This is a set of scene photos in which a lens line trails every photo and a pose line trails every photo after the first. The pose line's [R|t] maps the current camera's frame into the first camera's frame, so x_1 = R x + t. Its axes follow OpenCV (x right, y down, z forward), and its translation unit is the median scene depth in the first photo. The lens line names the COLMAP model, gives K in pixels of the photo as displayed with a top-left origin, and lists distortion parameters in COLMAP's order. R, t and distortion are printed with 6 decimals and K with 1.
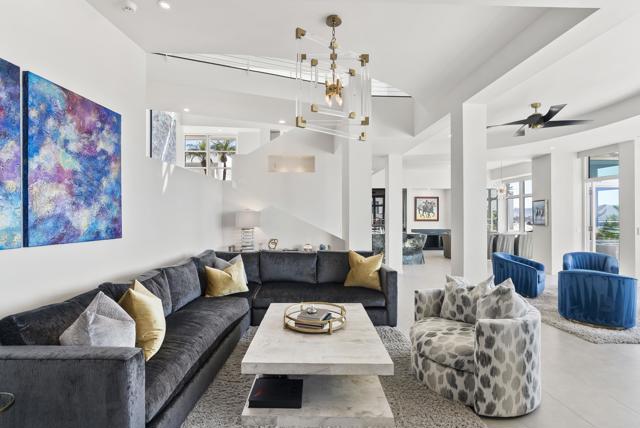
lens RADIAL K [[291.0, 0, 320.8], [0, 291.0, 215.9], [0, 0, 1]] dist [-0.005785, 0.000138]
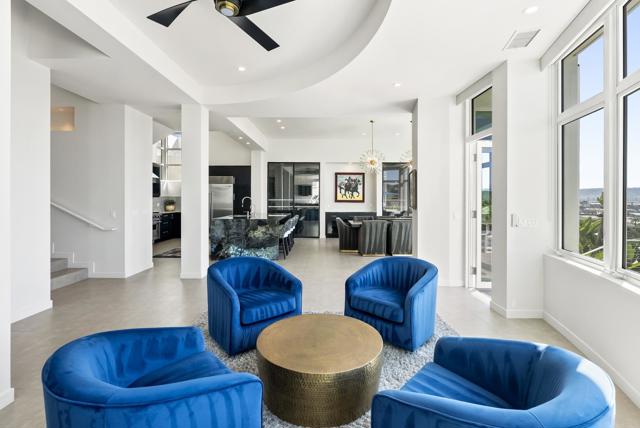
lens RADIAL K [[291.0, 0, 323.3], [0, 291.0, 199.6], [0, 0, 1]] dist [-0.005785, 0.000138]
pose [[0.998404, 0.002296, -0.056426, 0.336261], [-0.001859, 0.999968, 0.007798, 0.003891], [0.056442, -0.007680, 0.998376, 0.183222]]
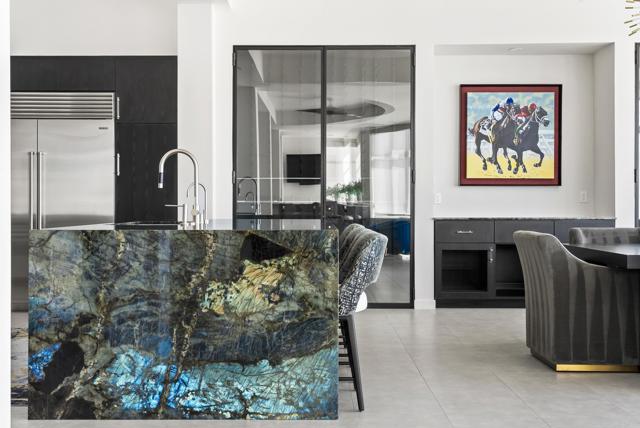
lens RADIAL K [[712.3, 0, 319.0], [0, 712.3, 211.1], [0, 0, 1]] dist [0.030240, 0.000000]
pose [[0.998322, -0.000782, -0.057907, 0.241429], [0.001592, 0.999902, 0.013940, 0.030097], [0.057890, -0.014009, 0.998225, 0.404815]]
